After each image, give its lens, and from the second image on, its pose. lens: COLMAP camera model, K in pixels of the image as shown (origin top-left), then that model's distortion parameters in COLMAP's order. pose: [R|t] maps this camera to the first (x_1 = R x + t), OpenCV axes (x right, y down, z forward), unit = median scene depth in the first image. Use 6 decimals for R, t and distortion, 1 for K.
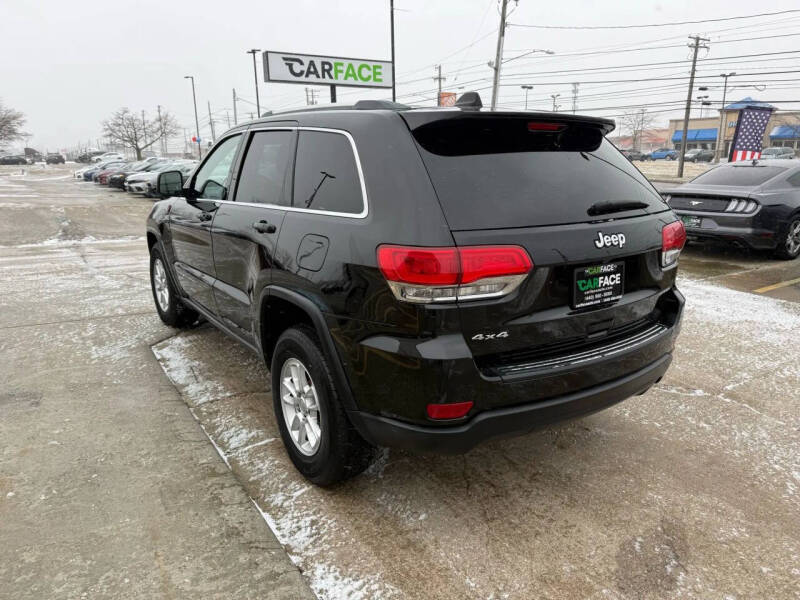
lens RADIAL K [[561.7, 0, 398.4], [0, 561.7, 301.4], [0, 0, 1]] dist [0.015368, -0.025033]
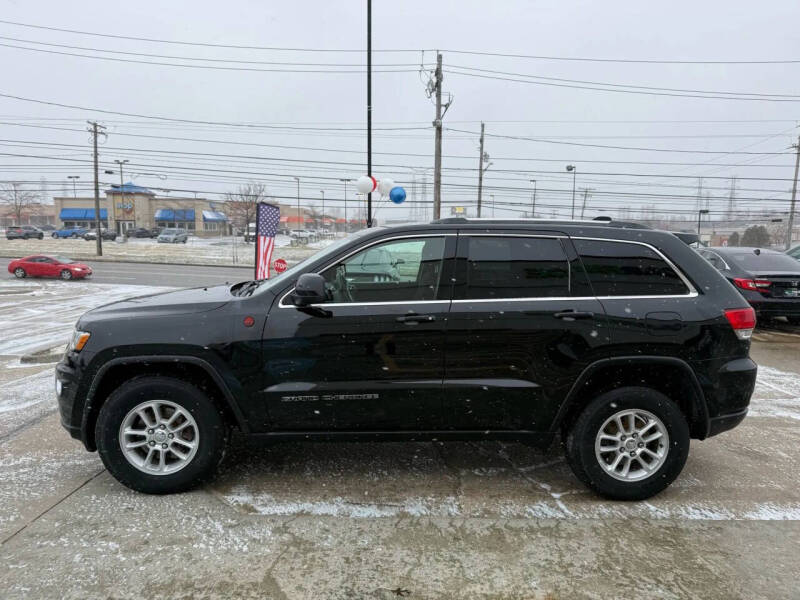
lens RADIAL K [[561.7, 0, 399.1], [0, 561.7, 306.0], [0, 0, 1]] dist [0.015368, -0.025033]
pose [[0.530144, -0.090686, 0.843044, -0.529492], [0.195072, 0.980638, -0.017184, -0.074367], [-0.825163, 0.173564, 0.537570, 0.233052]]
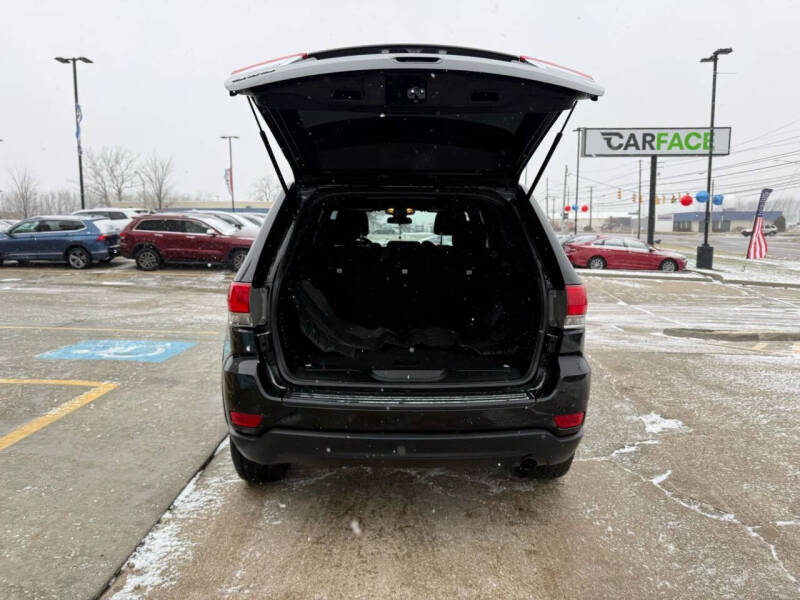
lens RADIAL K [[561.7, 0, 400.8], [0, 561.7, 287.6], [0, 0, 1]] dist [0.015368, -0.025033]
pose [[0.837646, 0.066619, -0.542136, 0.261095], [-0.145174, 0.983989, -0.103391, -0.001613], [0.526568, 0.165309, 0.833906, 0.030551]]
